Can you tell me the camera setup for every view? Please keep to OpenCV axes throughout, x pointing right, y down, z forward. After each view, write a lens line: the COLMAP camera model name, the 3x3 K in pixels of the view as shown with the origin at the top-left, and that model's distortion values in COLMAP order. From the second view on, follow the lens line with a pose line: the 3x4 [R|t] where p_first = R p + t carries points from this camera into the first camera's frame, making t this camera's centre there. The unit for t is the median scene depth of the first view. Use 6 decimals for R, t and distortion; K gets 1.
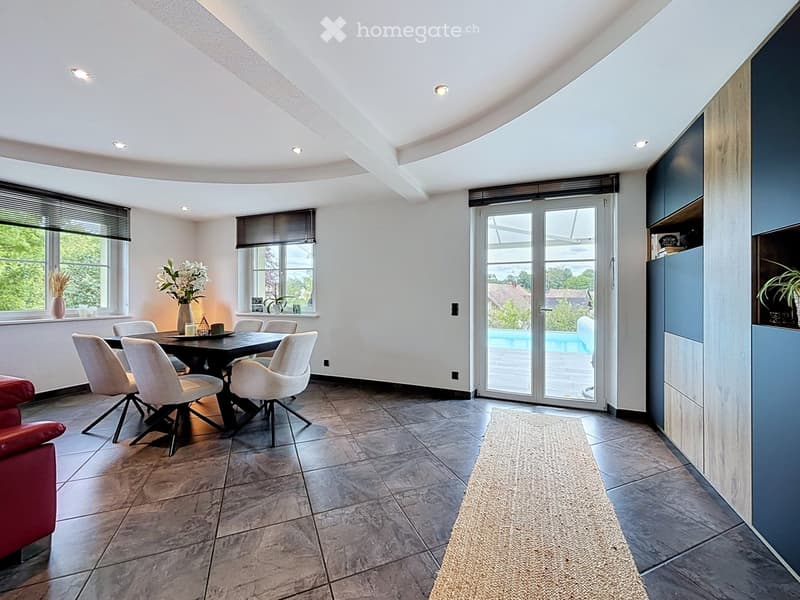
lens RADIAL K [[333.7, 0, 400.1], [0, 333.7, 294.8], [0, 0, 1]] dist [0.000238, 0.003027]
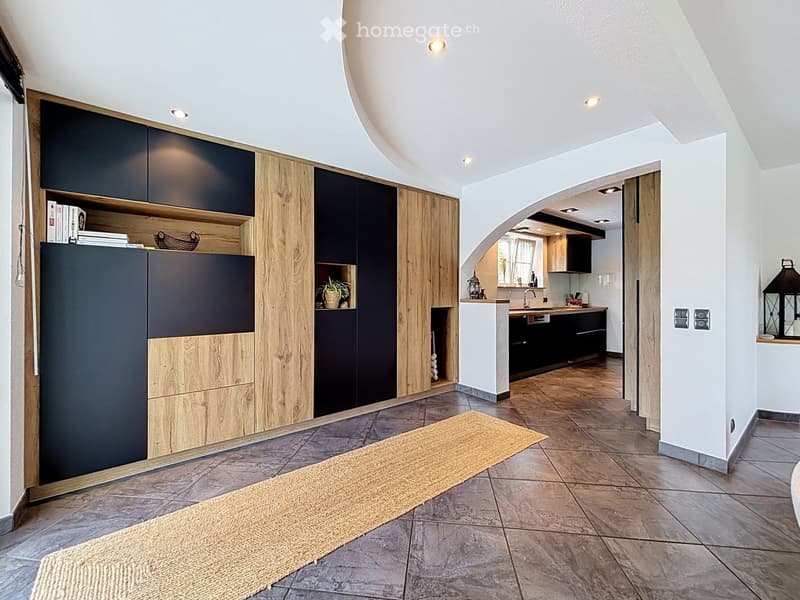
lens RADIAL K [[333.7, 0, 400.1], [0, 333.7, 294.8], [0, 0, 1]] dist [0.000238, 0.003027]
pose [[-0.865877, -0.005508, 0.500227, -0.165649], [-0.003221, 0.999980, 0.005436, -0.006840], [-0.500247, 0.003095, -0.865877, 1.406963]]
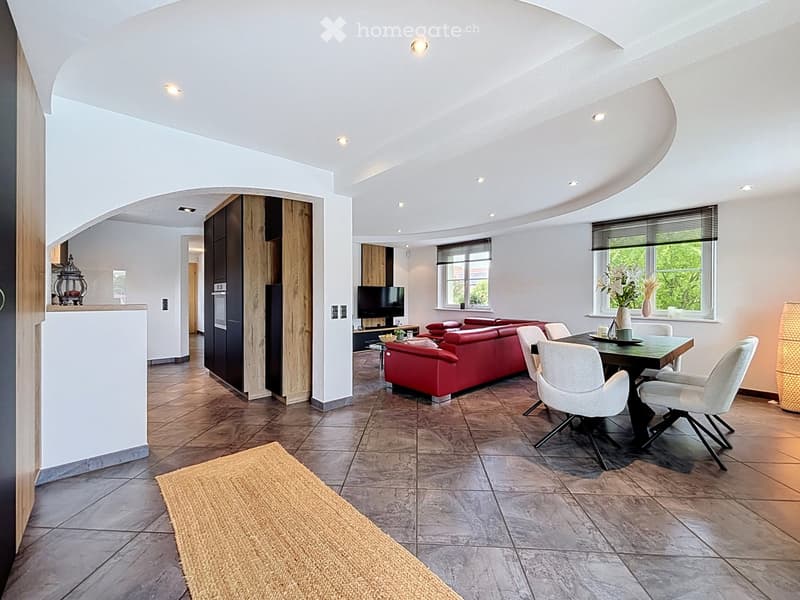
lens RADIAL K [[333.7, 0, 400.1], [0, 333.7, 294.8], [0, 0, 1]] dist [0.000238, 0.003027]
pose [[-0.441438, -0.005653, -0.897274, 0.706952], [-0.002314, 0.999984, -0.005162, -0.003374], [0.897289, -0.000202, -0.441444, 1.058644]]
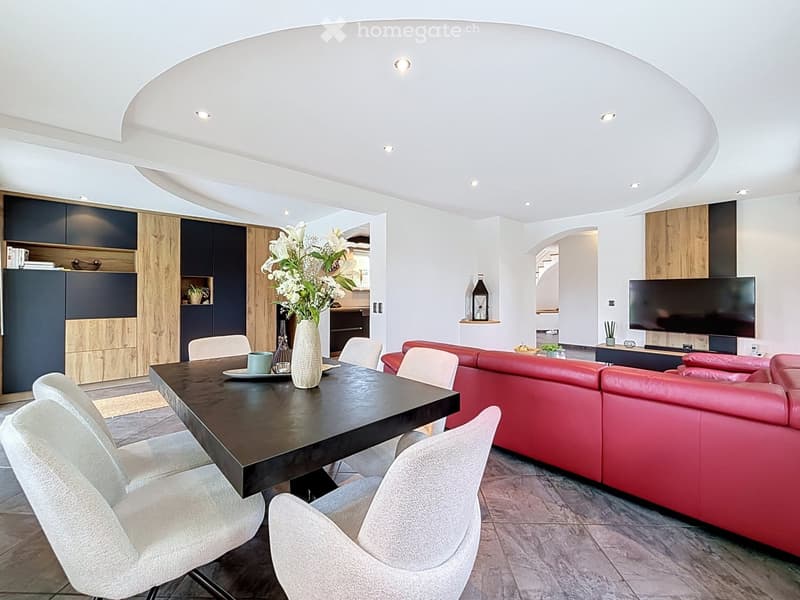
lens RADIAL K [[333.7, 0, 400.1], [0, 333.7, 294.8], [0, 0, 1]] dist [0.000238, 0.003027]
pose [[-0.905291, -0.001984, 0.424787, -1.216910], [-0.002193, 0.999998, -0.000003, -0.007215], [-0.424786, -0.000934, -0.905293, 1.730465]]
